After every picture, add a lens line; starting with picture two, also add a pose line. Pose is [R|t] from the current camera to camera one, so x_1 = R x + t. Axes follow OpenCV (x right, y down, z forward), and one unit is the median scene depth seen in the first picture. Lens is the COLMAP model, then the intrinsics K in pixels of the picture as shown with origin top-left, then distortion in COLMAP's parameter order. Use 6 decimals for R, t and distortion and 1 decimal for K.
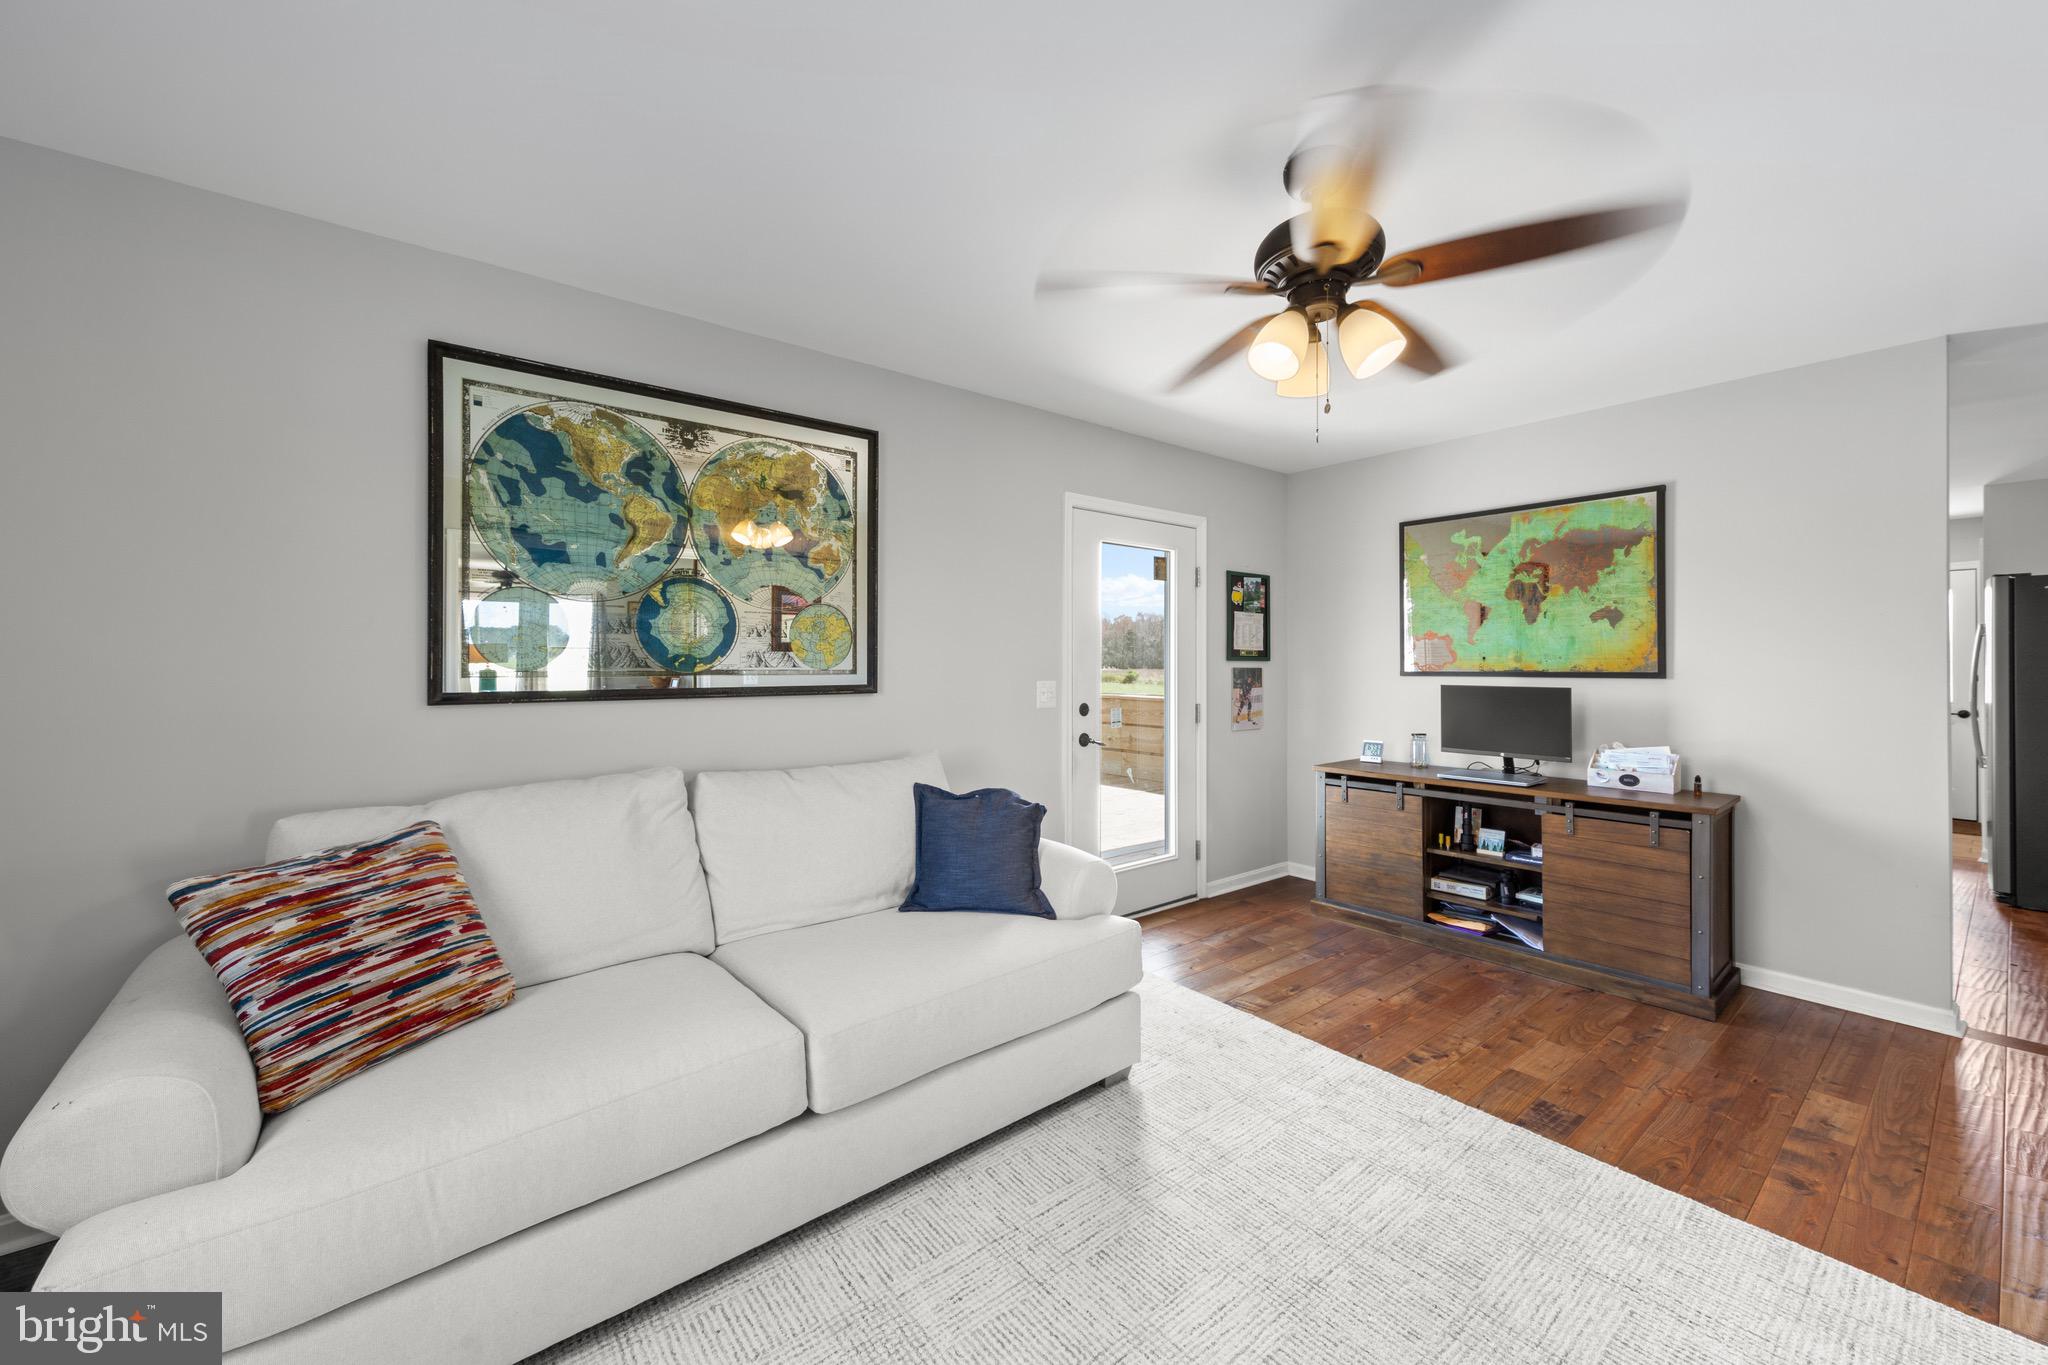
lens RADIAL K [[802.5, 0, 1047.8], [0, 802.5, 658.0], [0, 0, 1]] dist [0.003149, -0.000343]
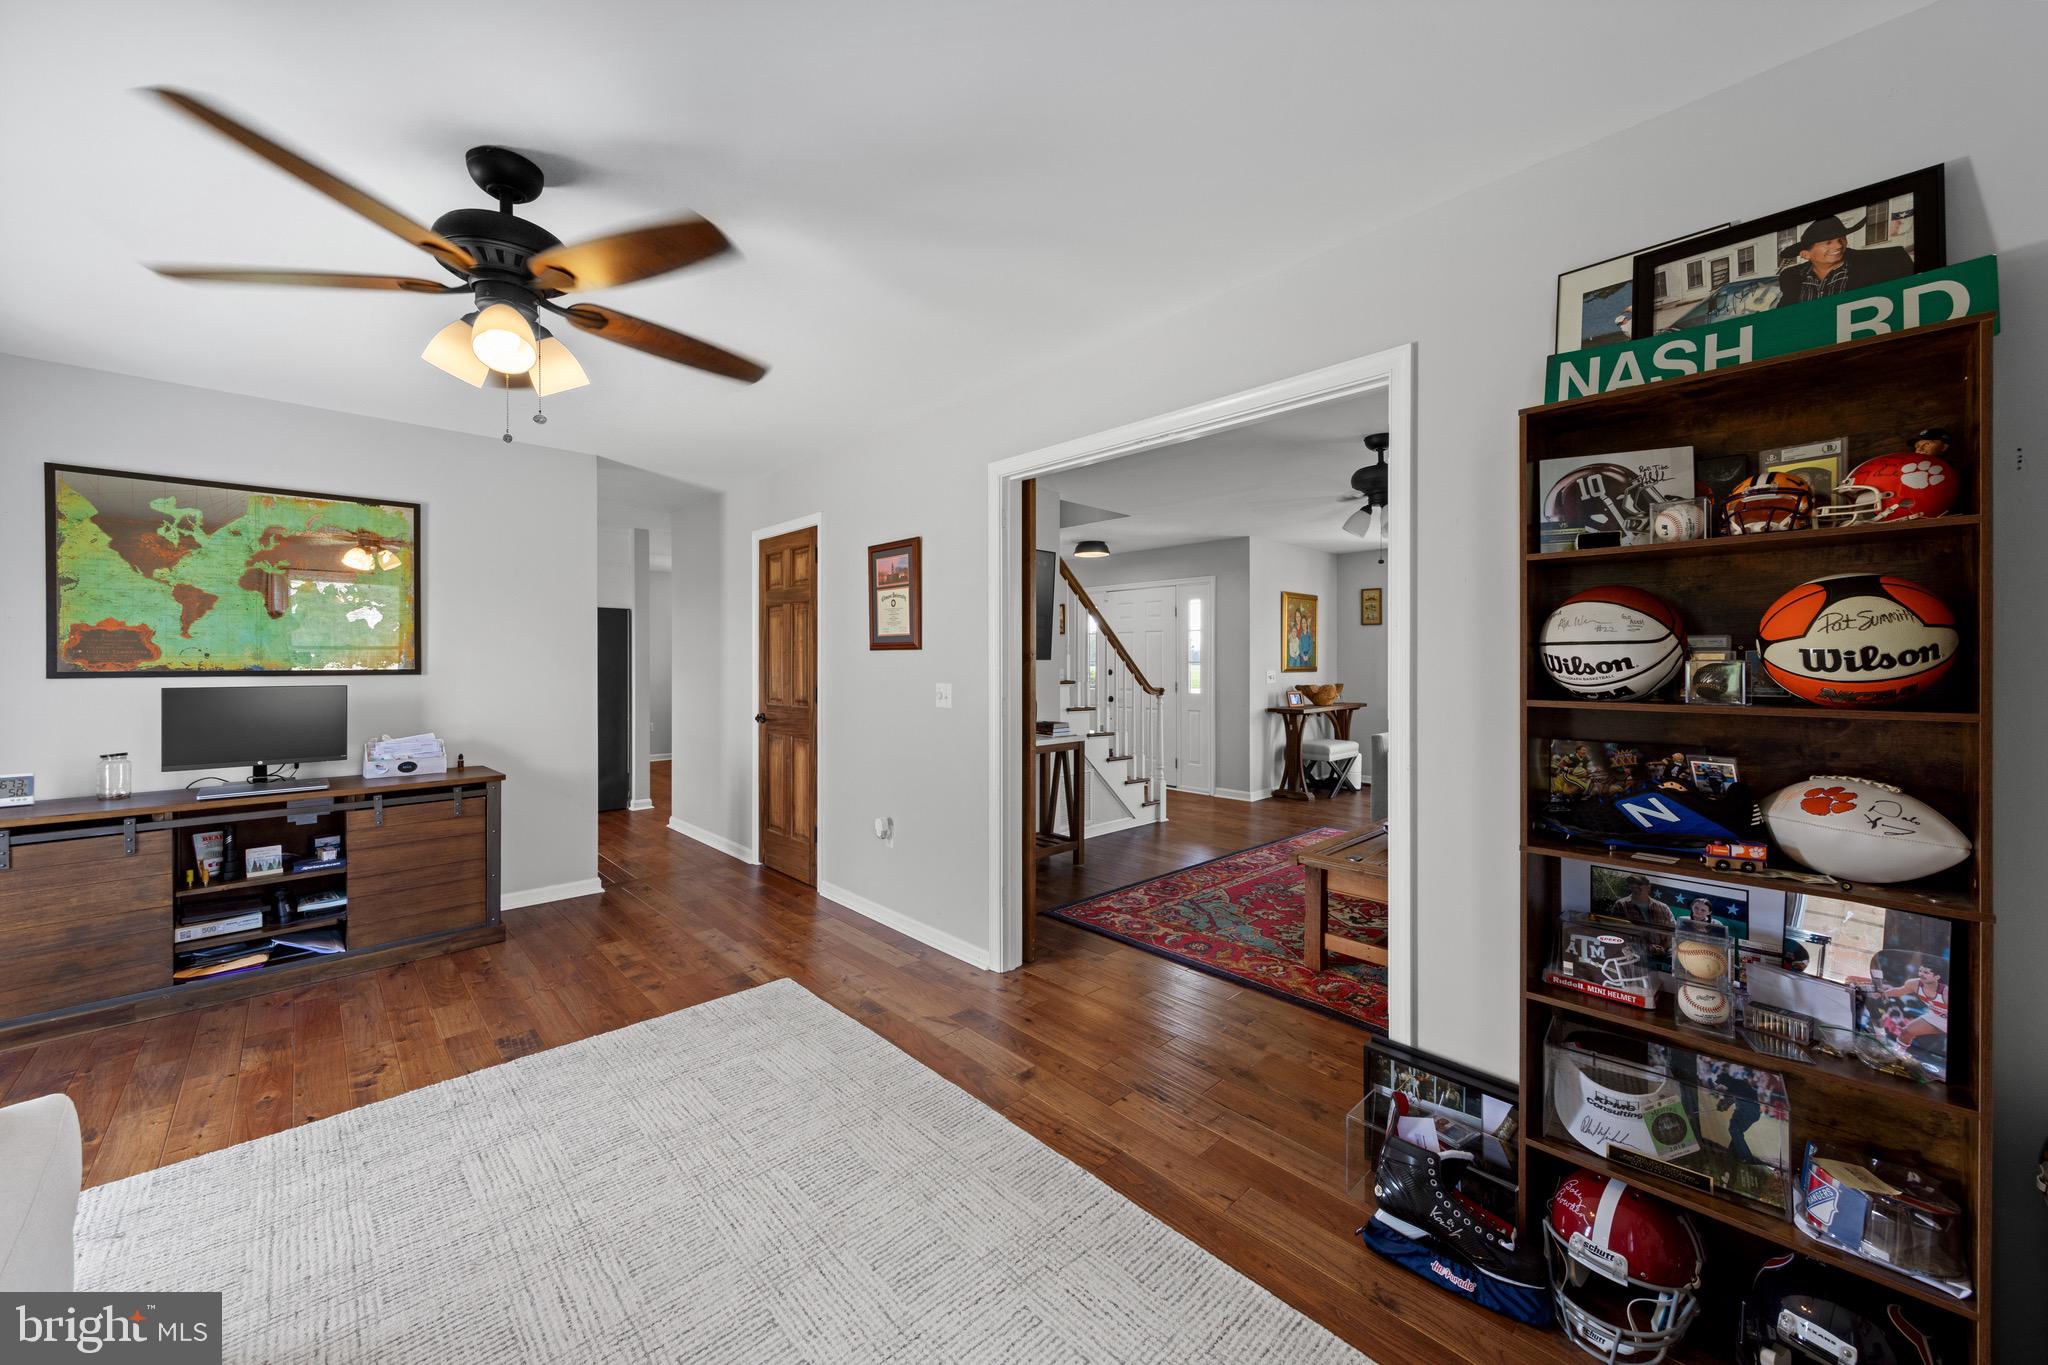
lens RADIAL K [[743.1, 0, 1023.8], [0, 743.1, 664.4], [0, 0, 1]] dist [0.000753, 0.000251]
pose [[-0.082218, -0.003762, 0.996607, -0.374211], [-0.005491, 0.999979, 0.003321, 0.003209], [-0.996599, -0.005199, -0.082237, 0.249044]]
